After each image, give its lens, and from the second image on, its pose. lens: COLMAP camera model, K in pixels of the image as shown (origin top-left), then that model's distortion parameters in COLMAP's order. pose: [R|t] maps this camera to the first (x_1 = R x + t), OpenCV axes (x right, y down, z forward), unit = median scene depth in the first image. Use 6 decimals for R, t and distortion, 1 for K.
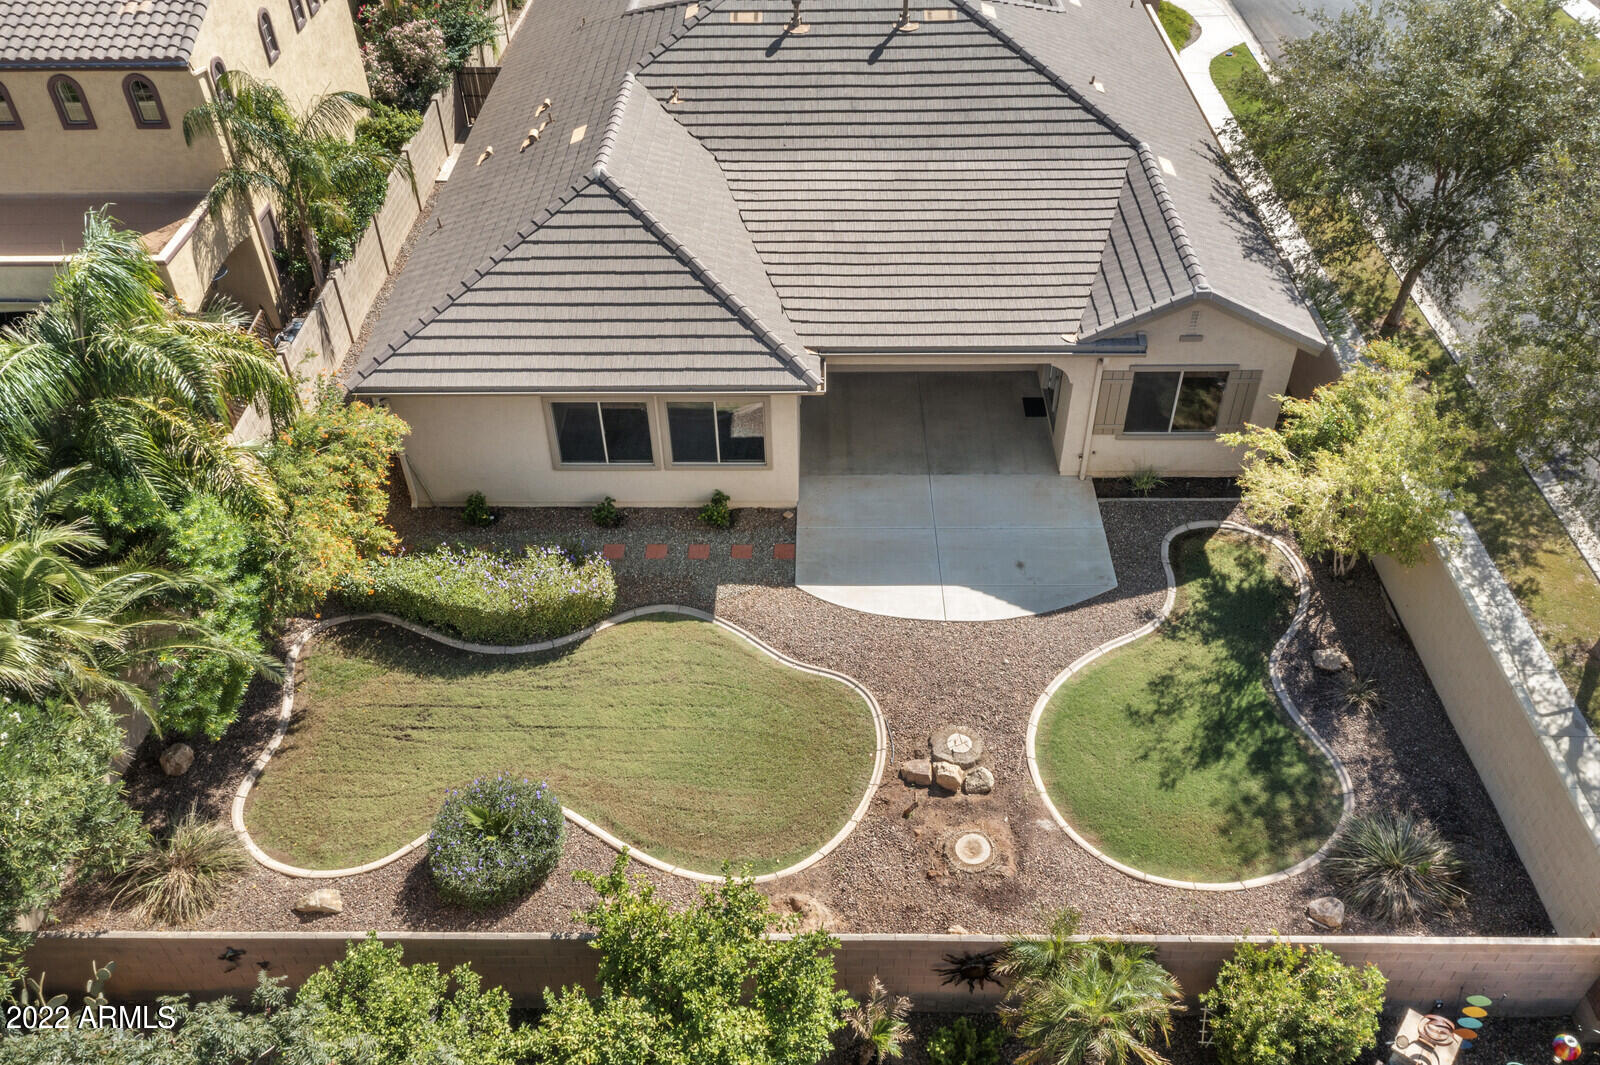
lens RADIAL K [[1271.8, 0, 801.4], [0, 1271.8, 522.9], [0, 0, 1]] dist [0.005490, 0.003481]
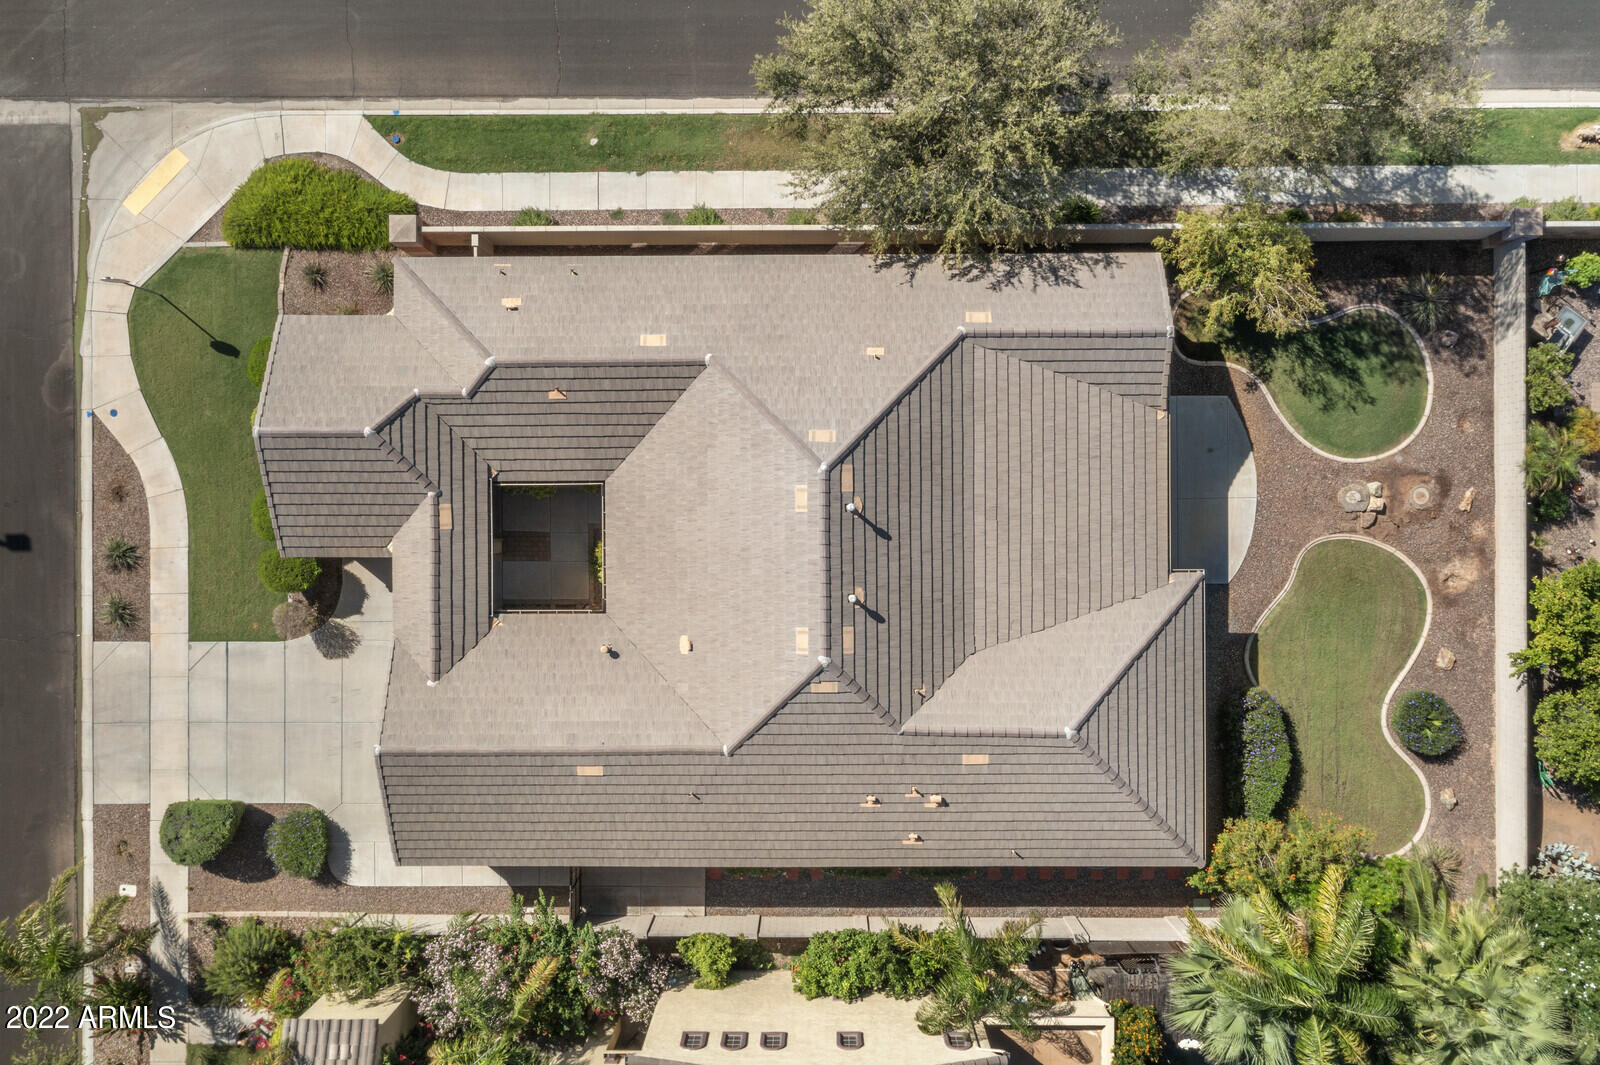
lens RADIAL K [[1271.8, 0, 801.4], [0, 1271.8, 522.9], [0, 0, 1]] dist [0.005490, 0.003481]
pose [[-0.010657, -0.999903, 0.008940, 0.065242], [0.654689, -0.000219, 0.755898, -1.573337], [-0.755823, 0.013908, 0.654628, 0.290114]]
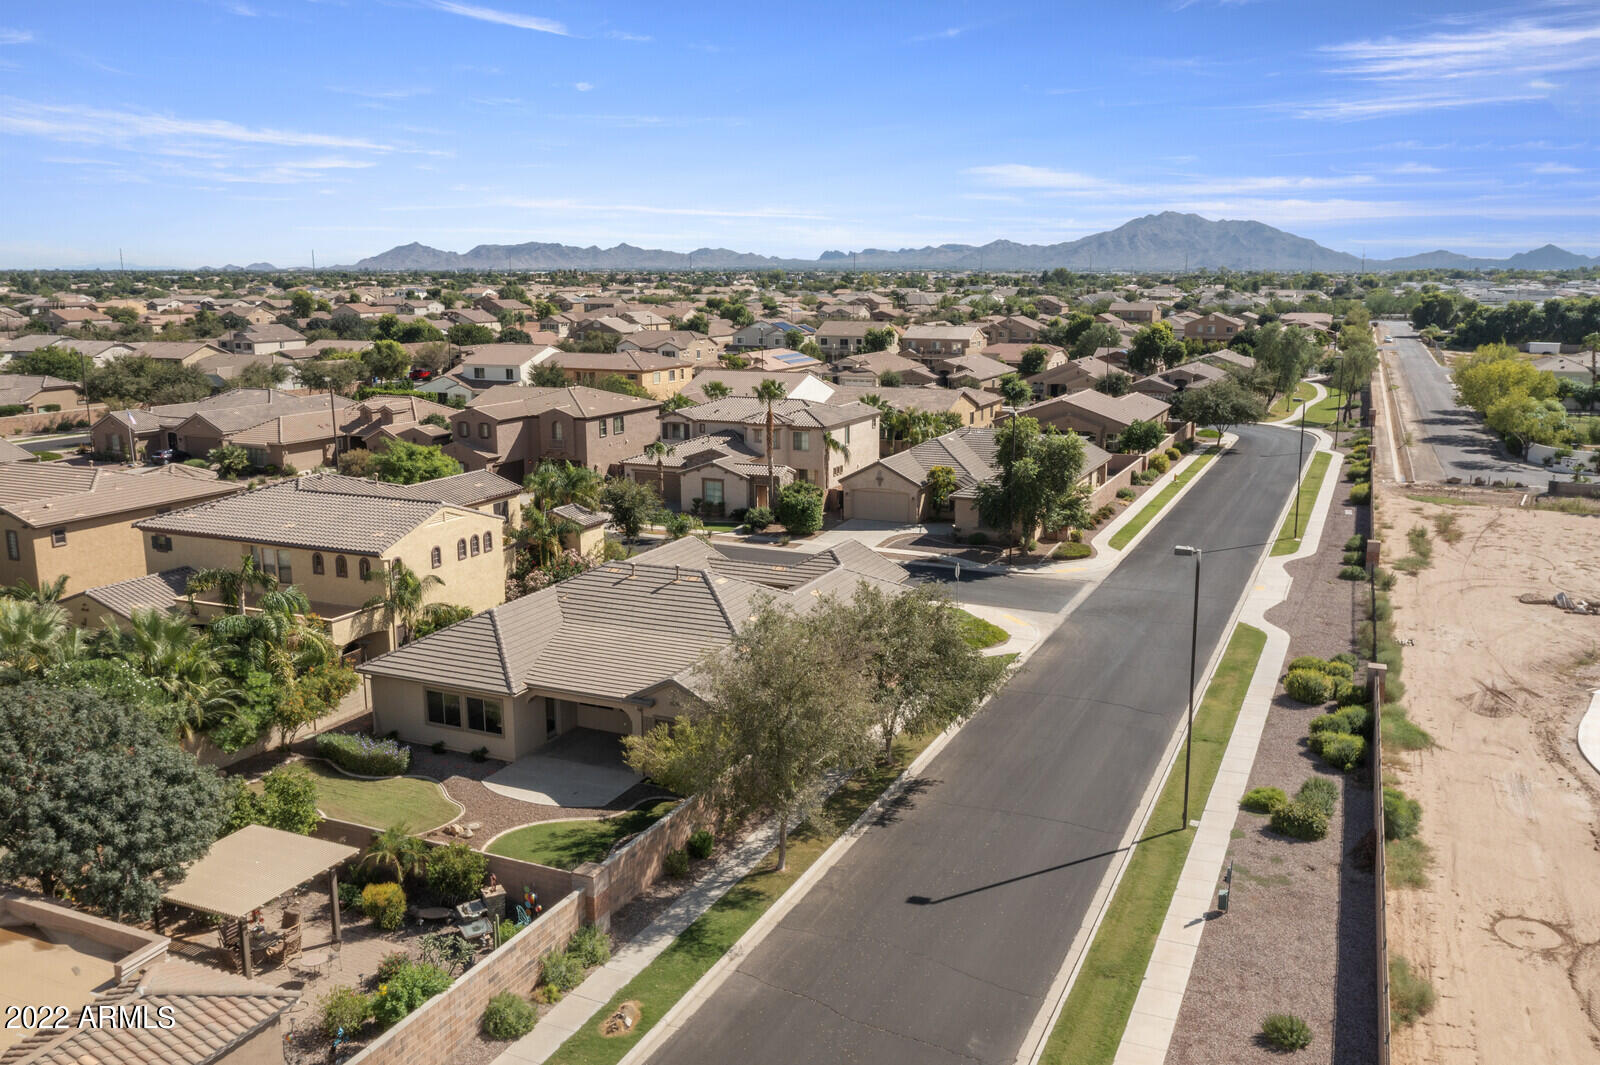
lens RADIAL K [[1279.8, 0, 800.0], [0, 1279.8, 532.5], [0, 0, 1]] dist [0.004745, -0.001157]
pose [[0.914075, 0.092807, -0.394783, 1.281145], [-0.273959, 0.859072, -0.432367, 0.467436], [0.299020, 0.503370, 0.810682, -0.815159]]
